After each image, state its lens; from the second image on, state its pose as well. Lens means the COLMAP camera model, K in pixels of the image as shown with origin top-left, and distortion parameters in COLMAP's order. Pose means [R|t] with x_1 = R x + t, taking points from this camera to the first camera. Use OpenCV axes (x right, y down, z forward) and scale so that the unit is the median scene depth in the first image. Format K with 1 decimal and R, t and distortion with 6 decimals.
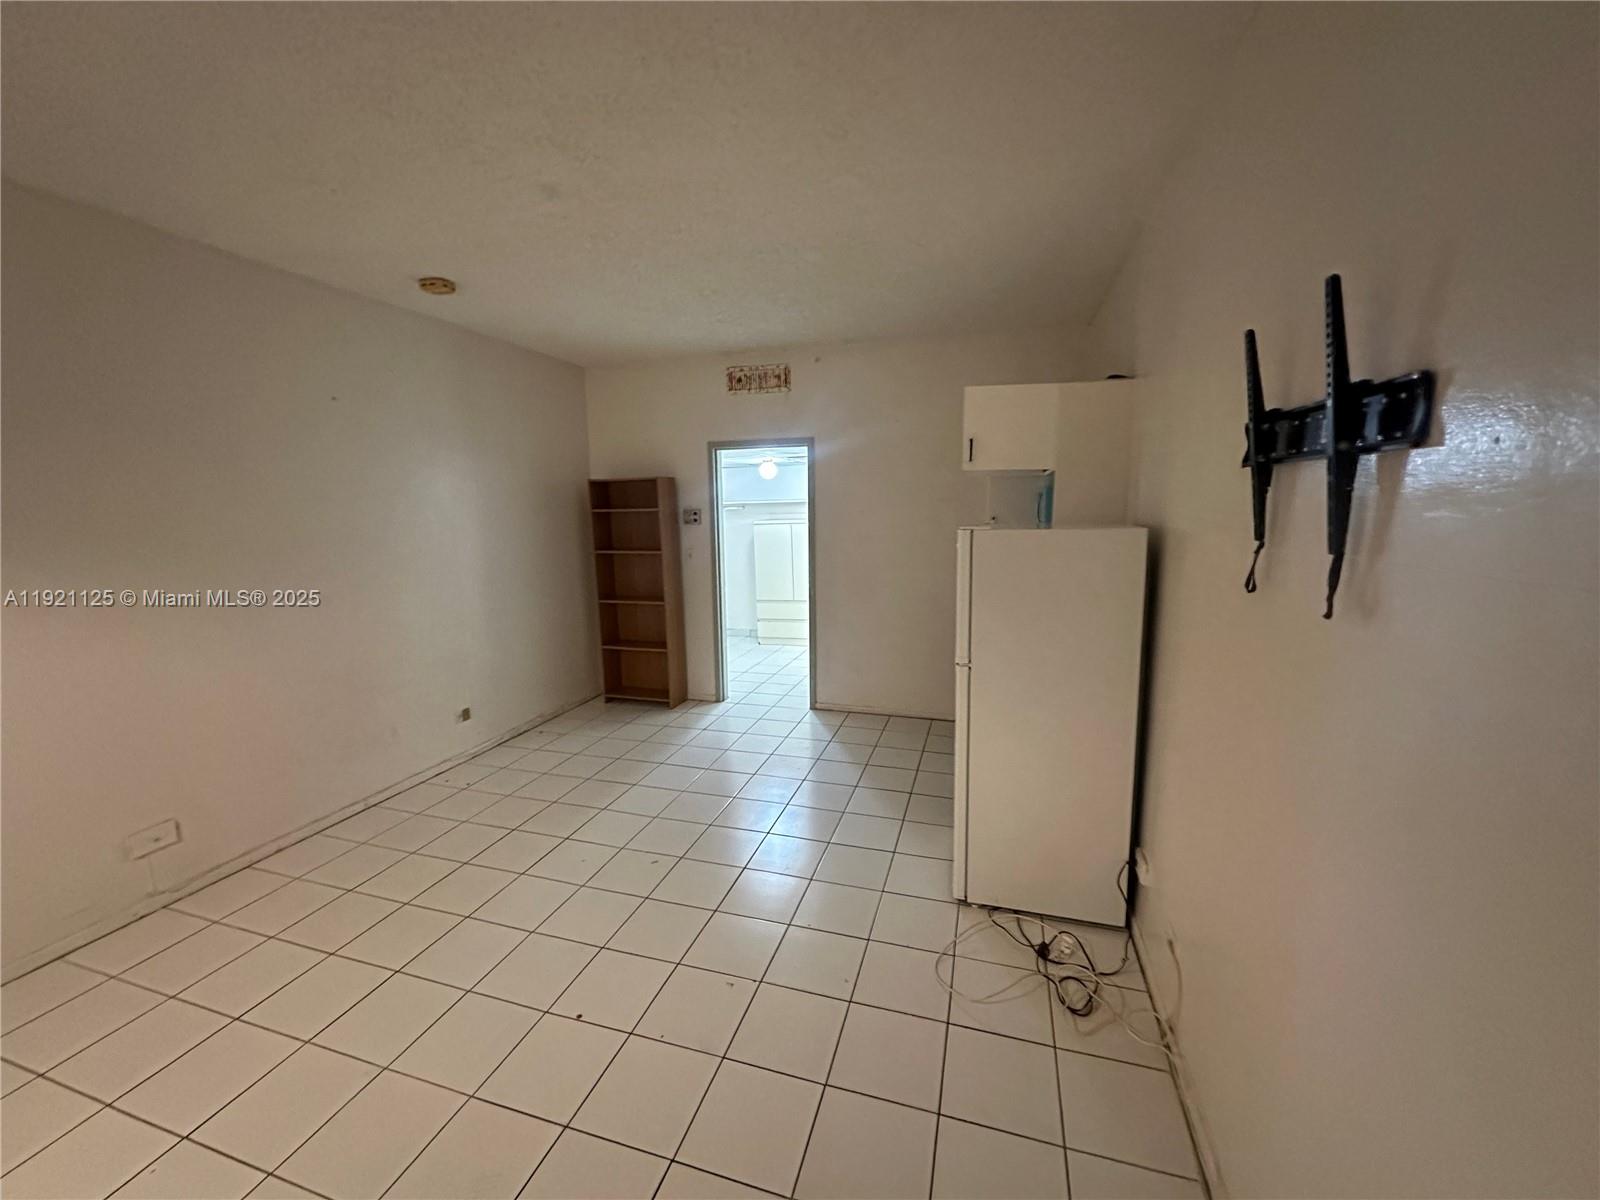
lens RADIAL K [[644.5, 0, 799.3], [0, 644.5, 602.1], [0, 0, 1]] dist [-0.000906, -0.000568]
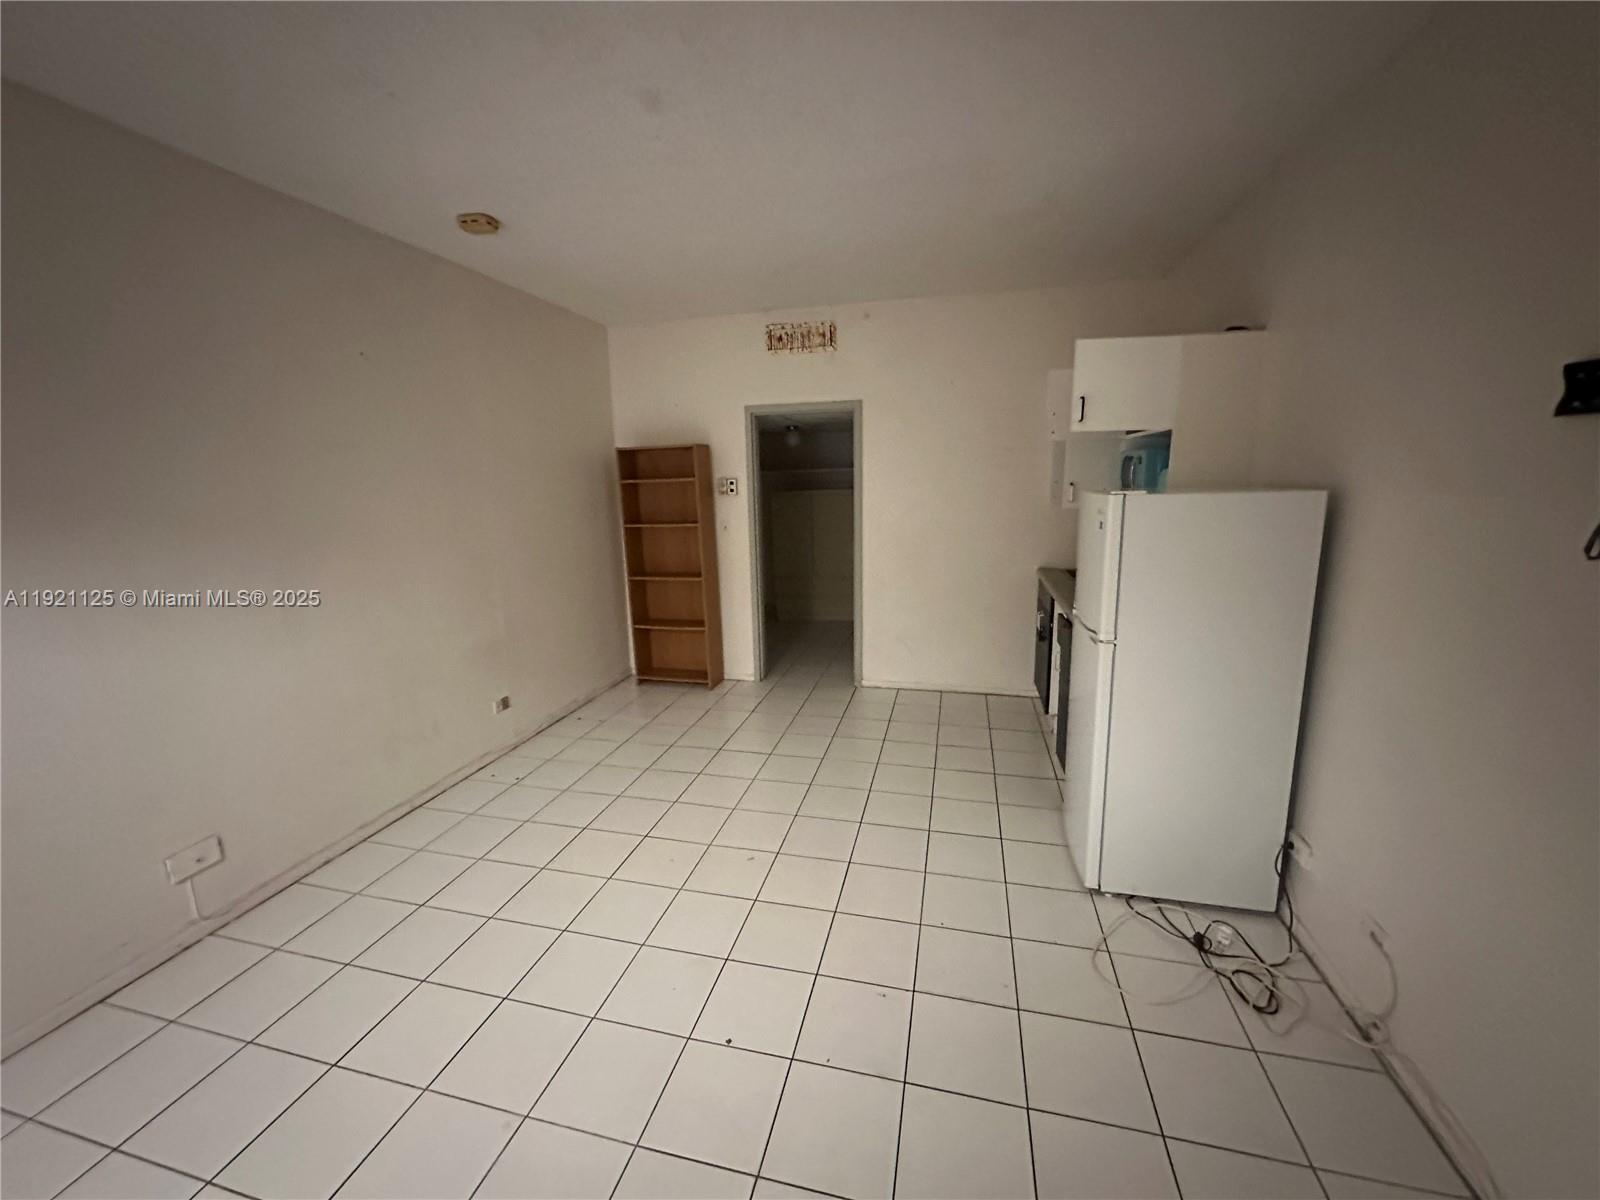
lens RADIAL K [[644.5, 0, 797.3], [0, 644.5, 599.7], [0, 0, 1]] dist [-0.000906, -0.000568]
pose [[0.998599, -0.018311, 0.049643, -0.181011], [0.016359, 0.999088, 0.039442, -0.004744], [-0.050320, -0.038575, 0.997988, 0.078924]]
